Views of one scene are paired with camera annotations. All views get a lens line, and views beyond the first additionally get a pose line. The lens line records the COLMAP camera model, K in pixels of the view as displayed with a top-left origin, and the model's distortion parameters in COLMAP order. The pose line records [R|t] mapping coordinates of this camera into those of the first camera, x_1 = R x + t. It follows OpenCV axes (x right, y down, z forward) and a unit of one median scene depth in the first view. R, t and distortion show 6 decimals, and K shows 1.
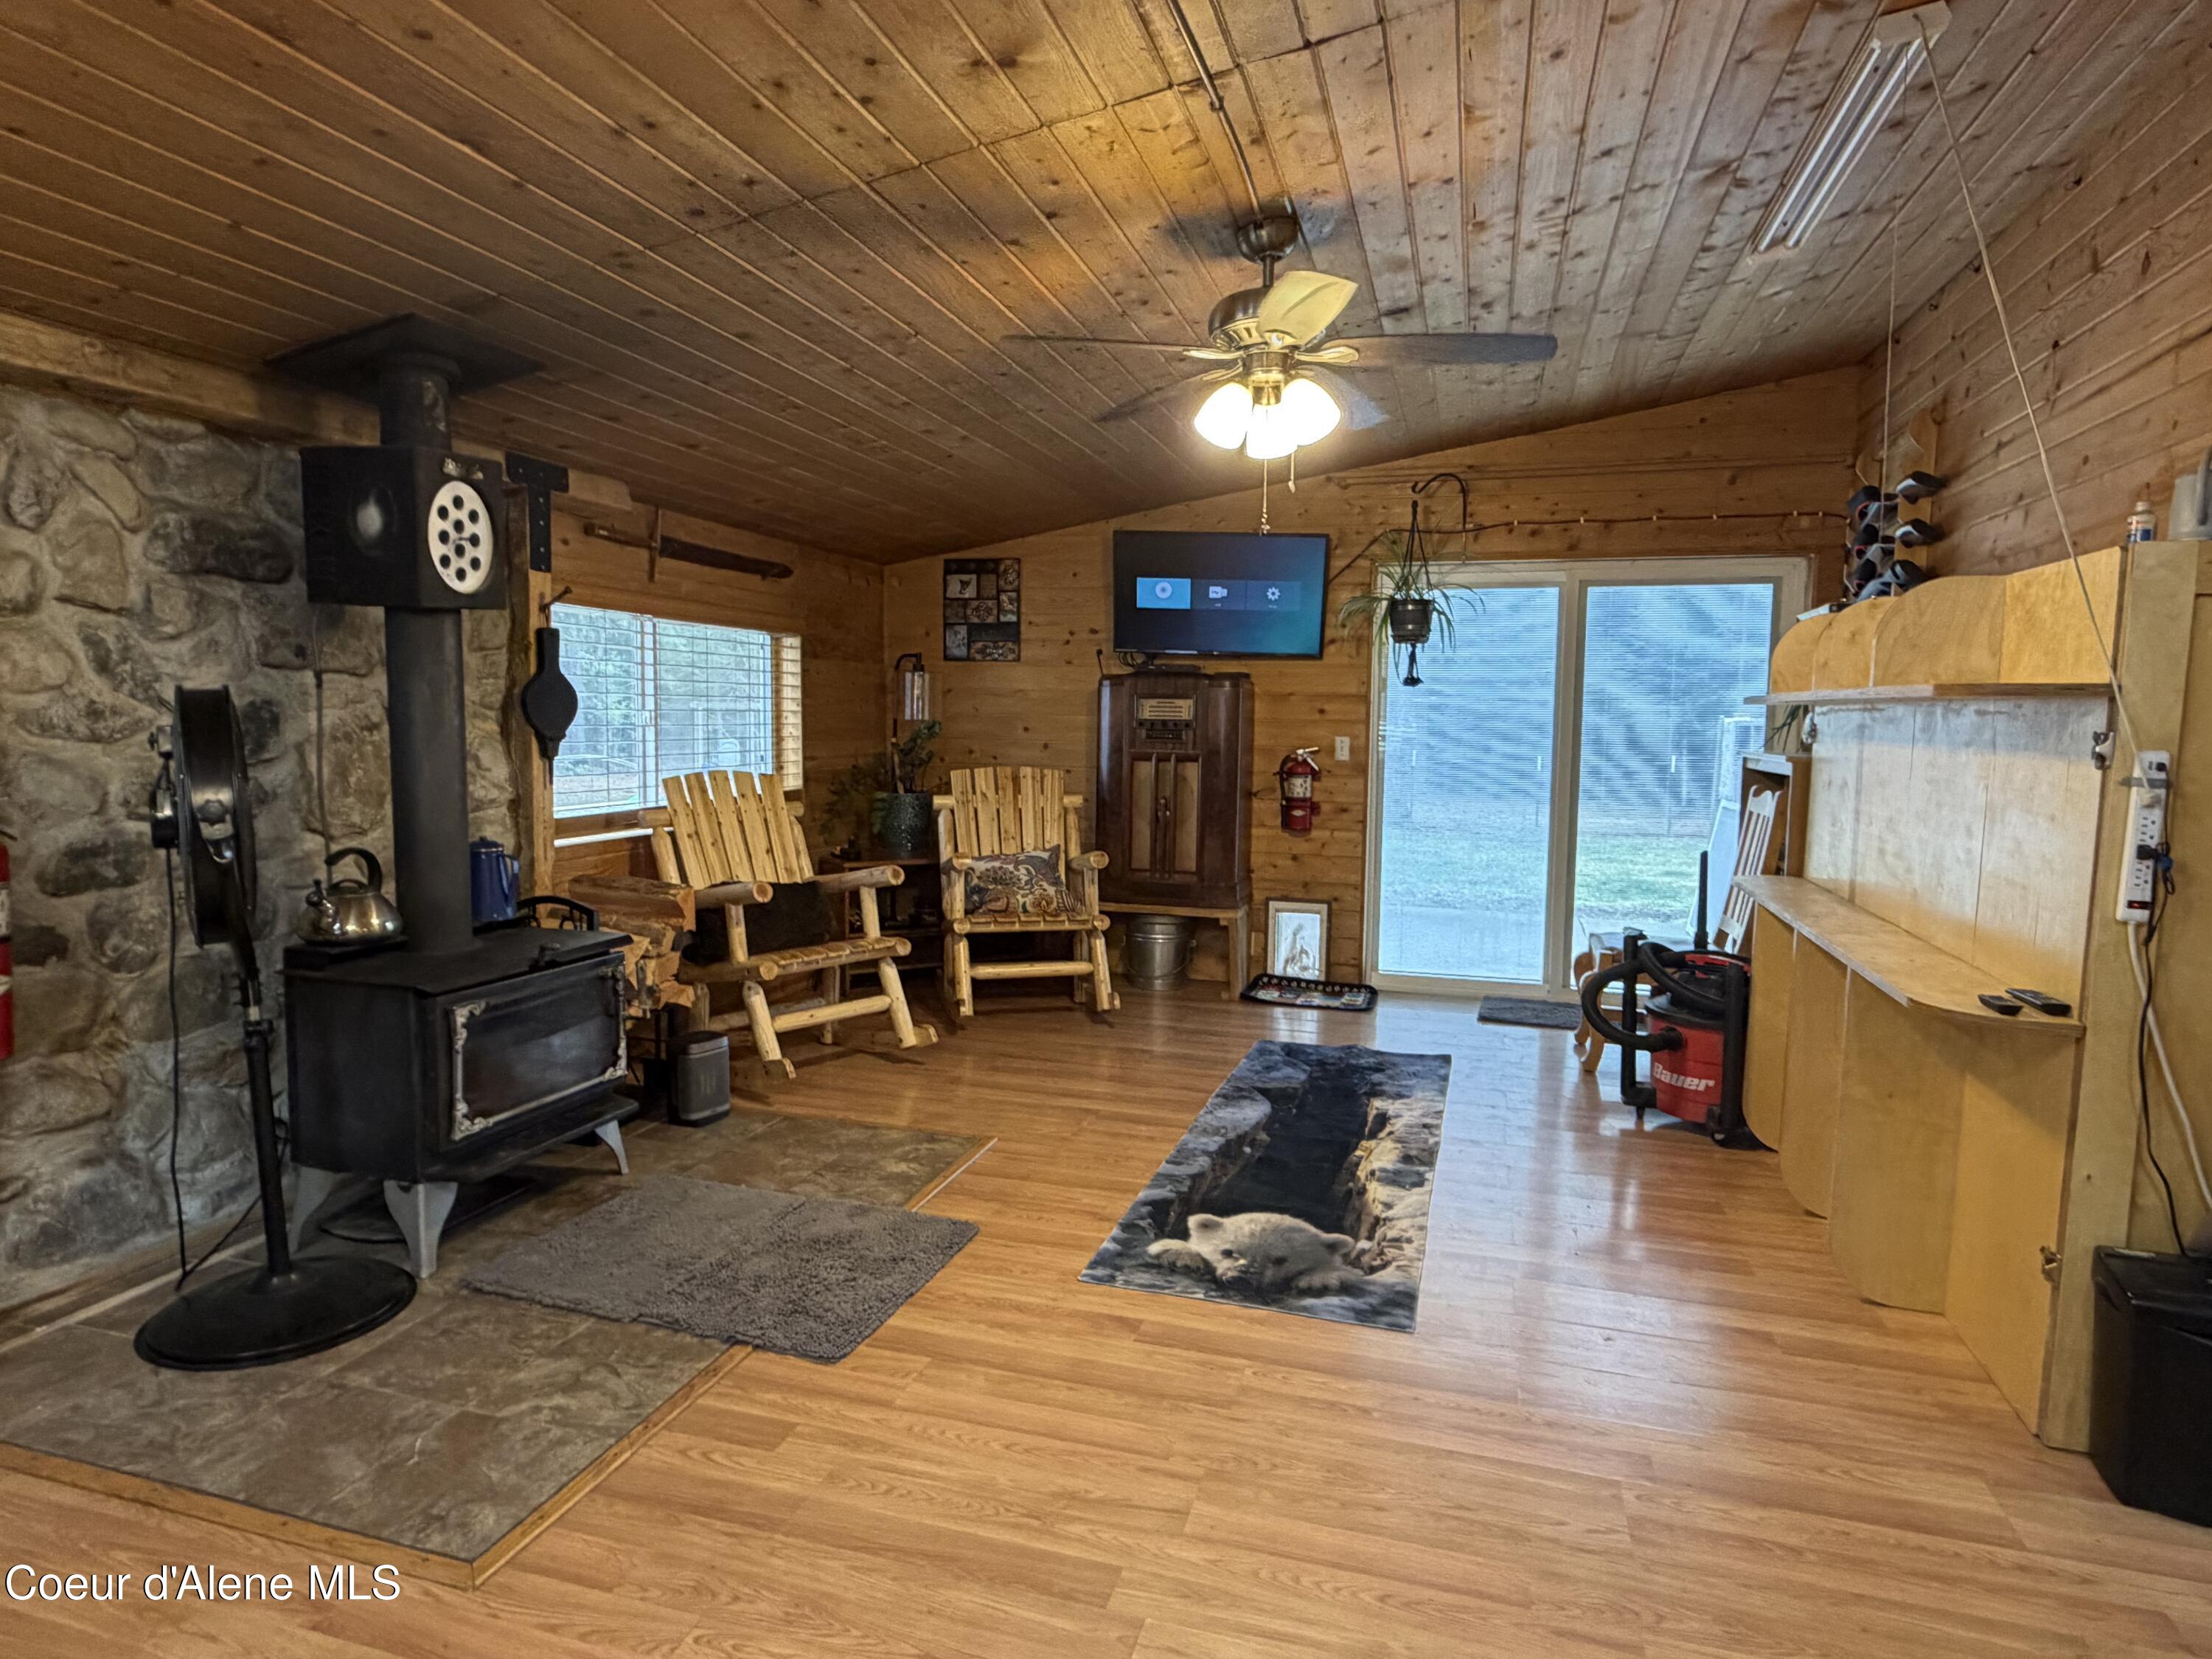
lens RADIAL K [[1262.1, 0, 1099.6], [0, 1262.1, 826.1], [0, 0, 1]] dist [-0.000884, 0.000352]
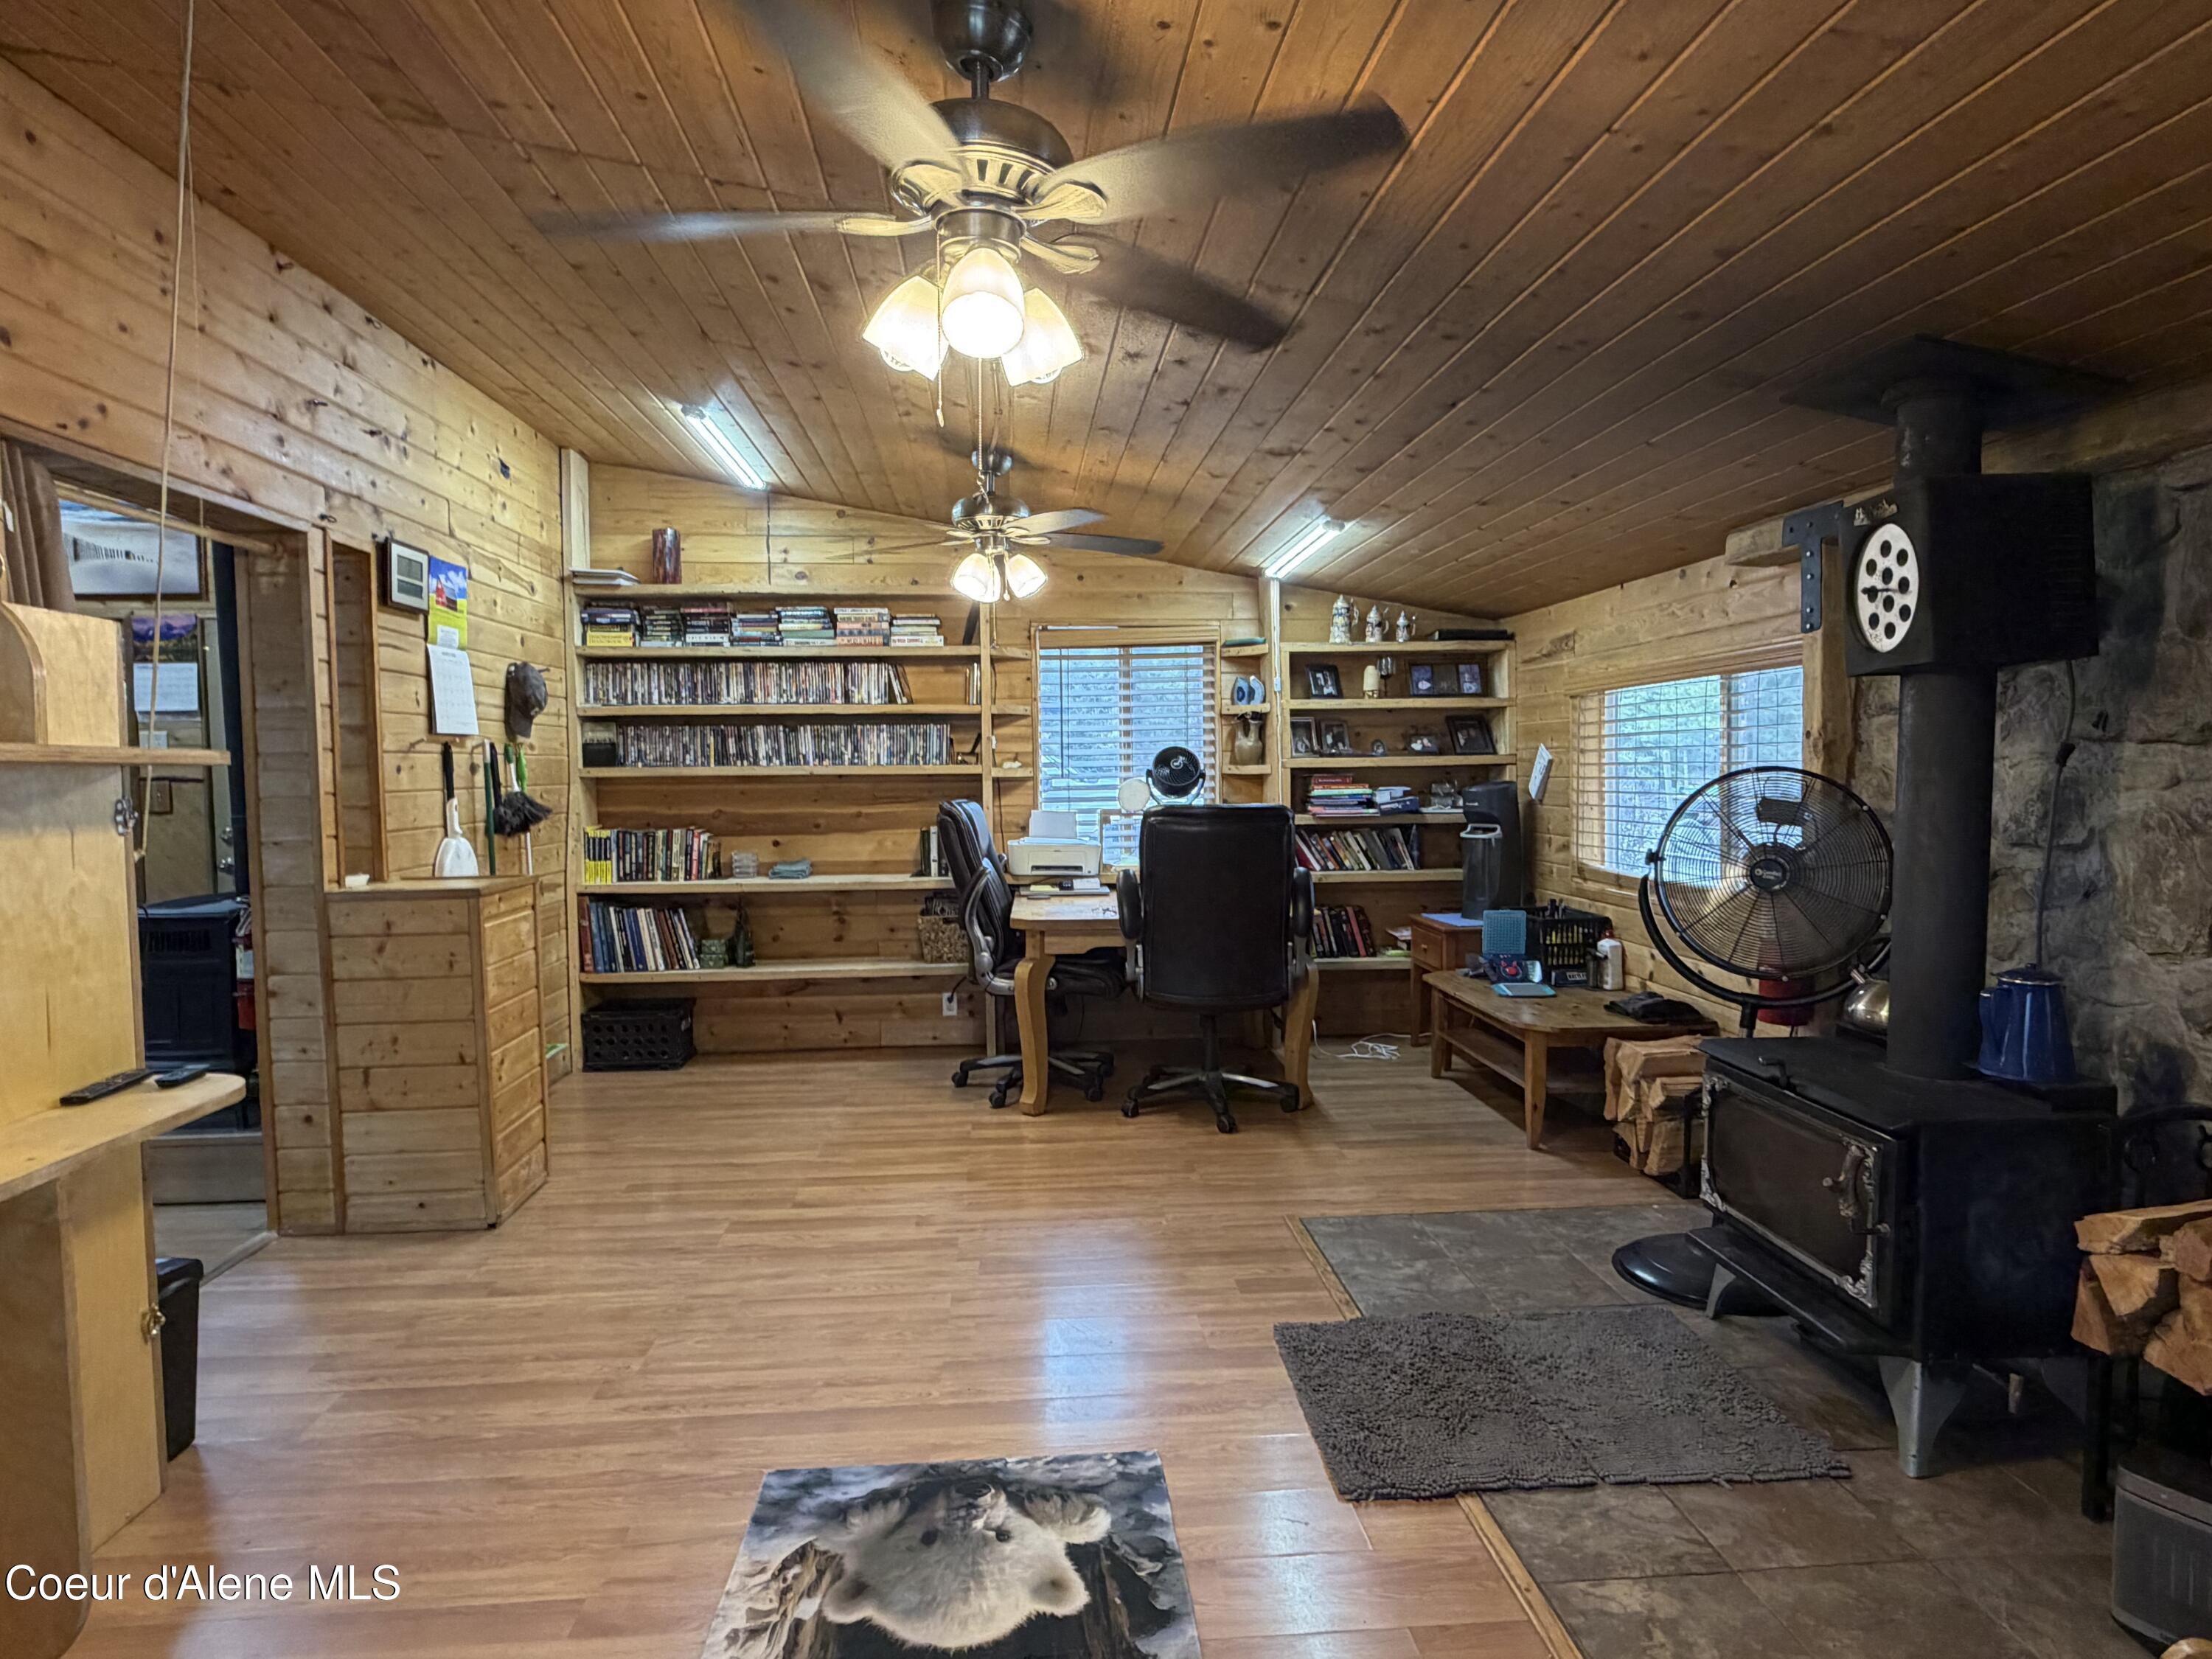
lens RADIAL K [[1262.1, 0, 1099.6], [0, 1262.1, 826.1], [0, 0, 1]] dist [-0.000884, 0.000352]
pose [[-0.933305, 0.007502, -0.359006, 0.303471], [-0.039192, 0.991681, 0.122610, -0.152161], [0.356939, 0.128503, -0.925247, 1.622166]]
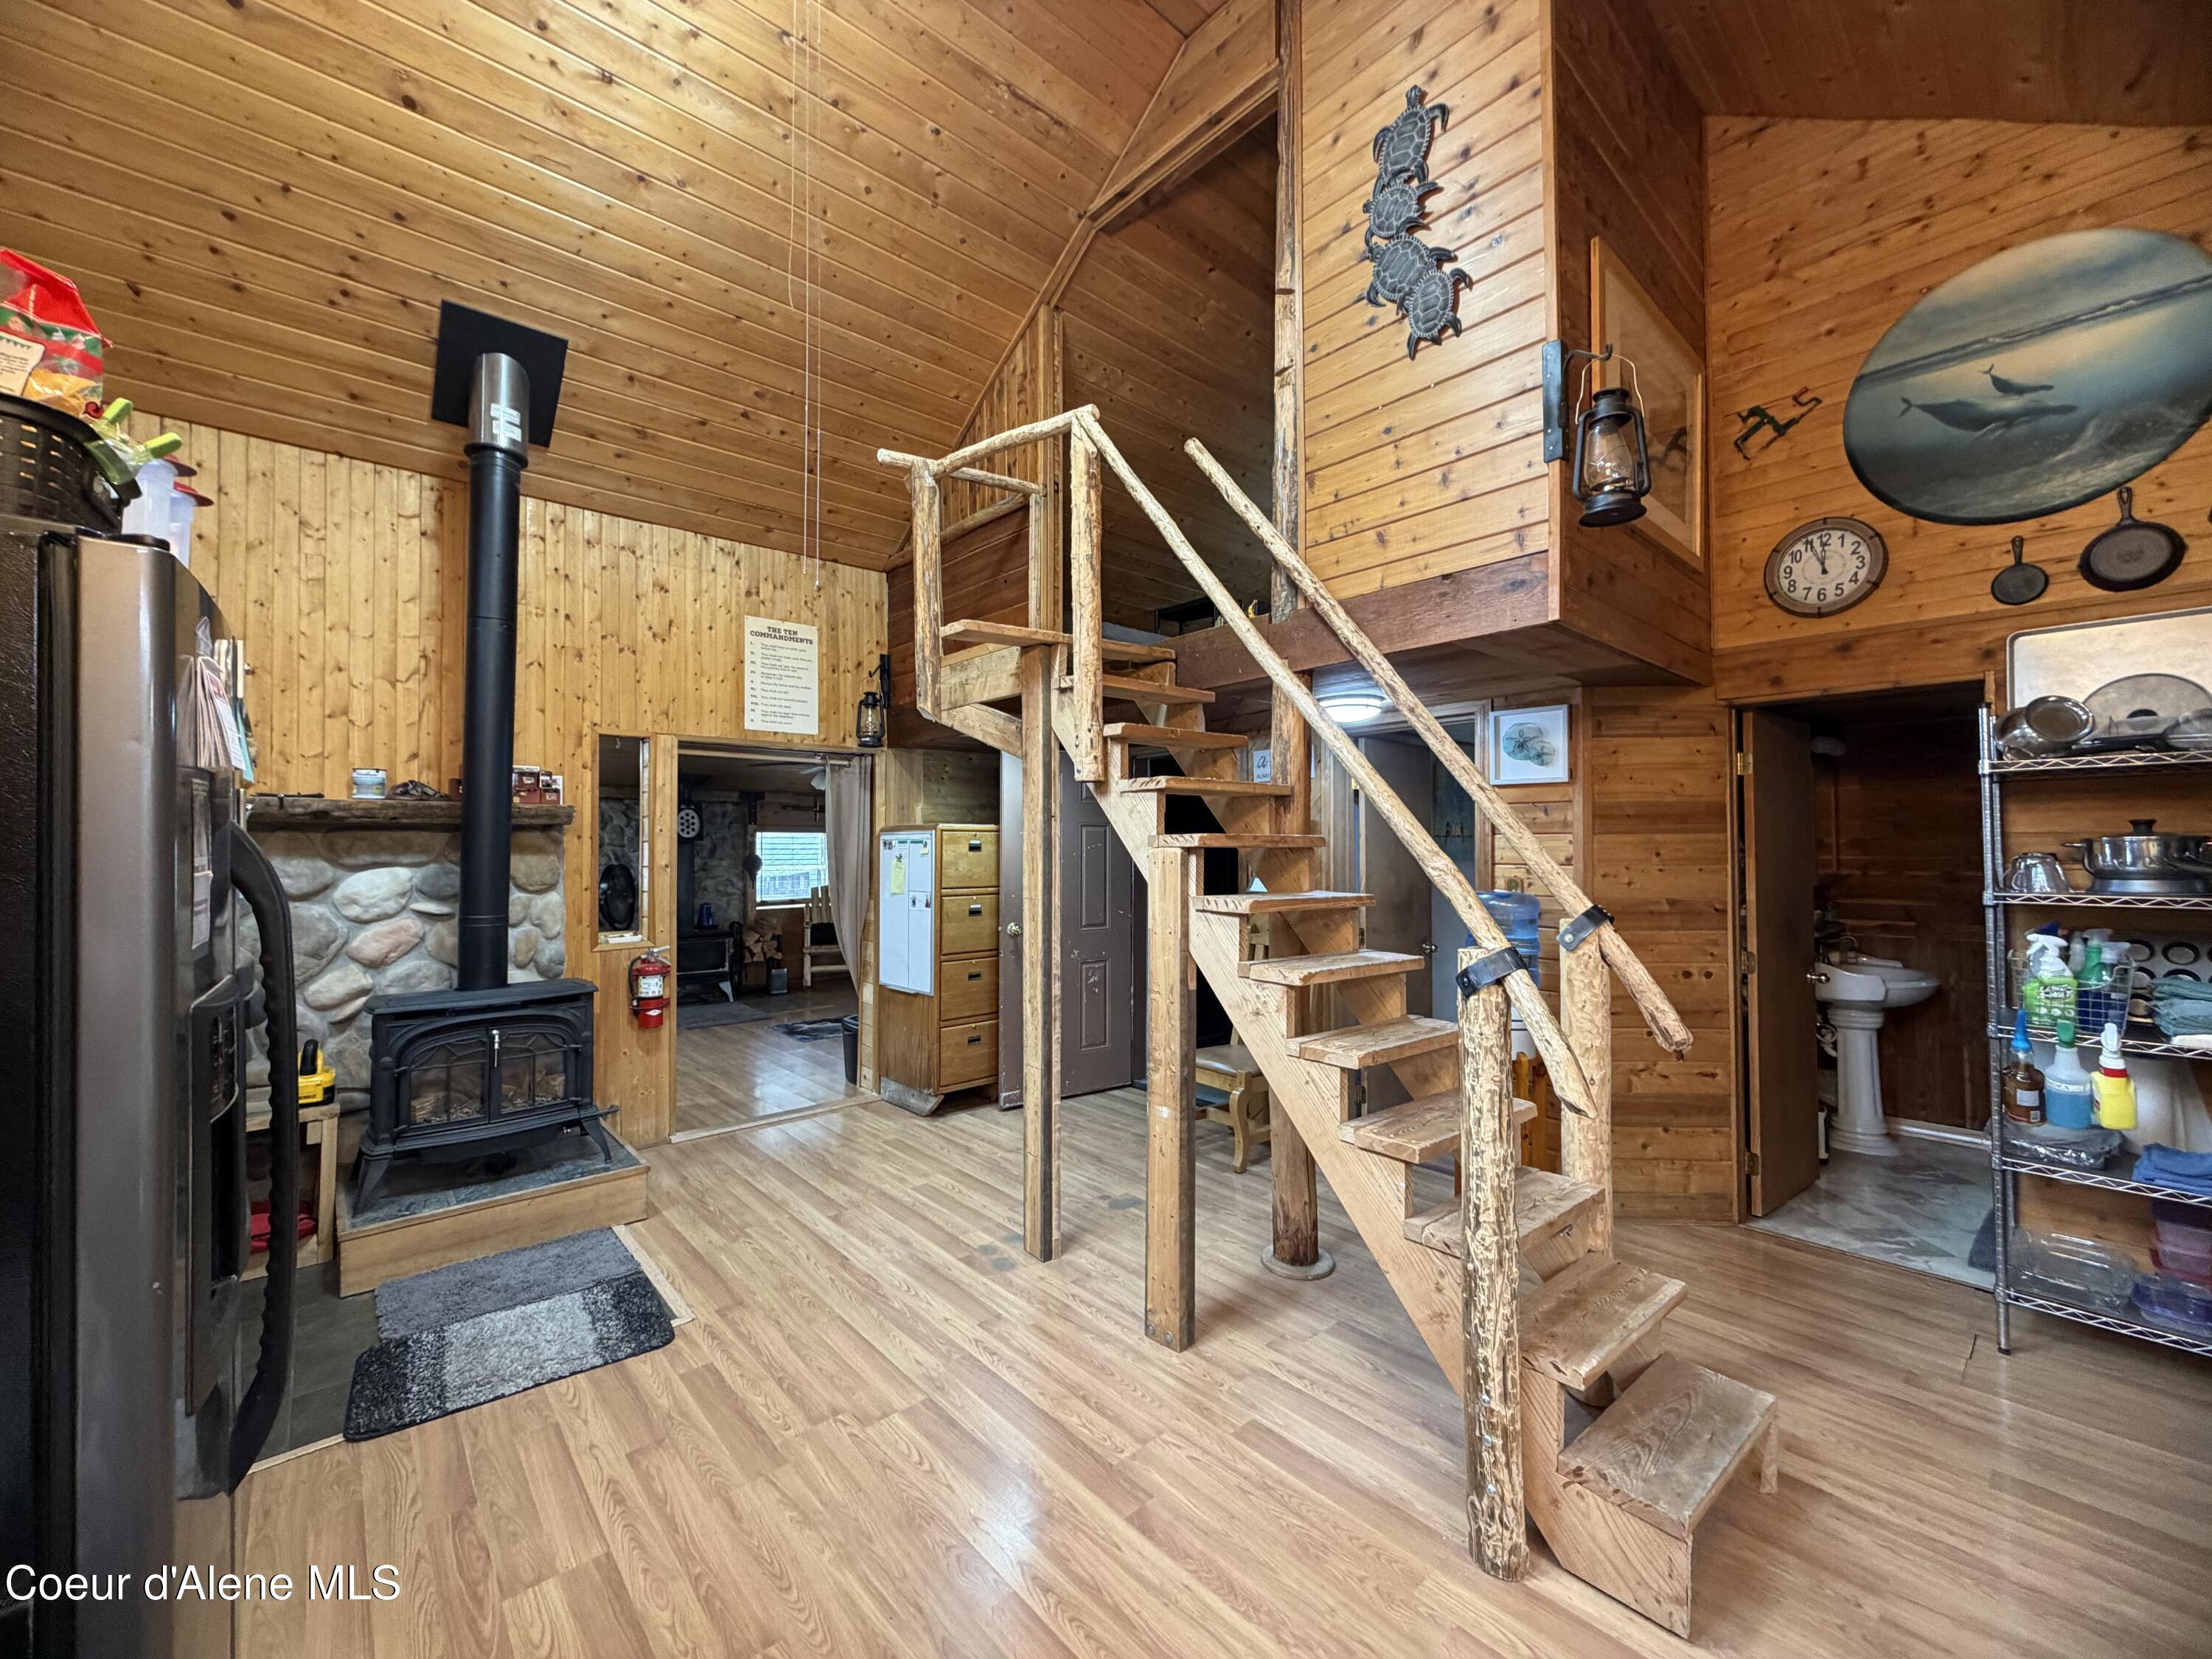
lens RADIAL K [[880.3, 0, 1101.6], [0, 880.3, 826.4], [0, 0, 1]] dist [-0.000029, -0.000010]
pose [[0.852847, -0.034857, -0.520996, 1.981135], [-0.025453, 0.993808, -0.108155, 0.039975], [0.521540, 0.105501, 0.846679, -0.626095]]
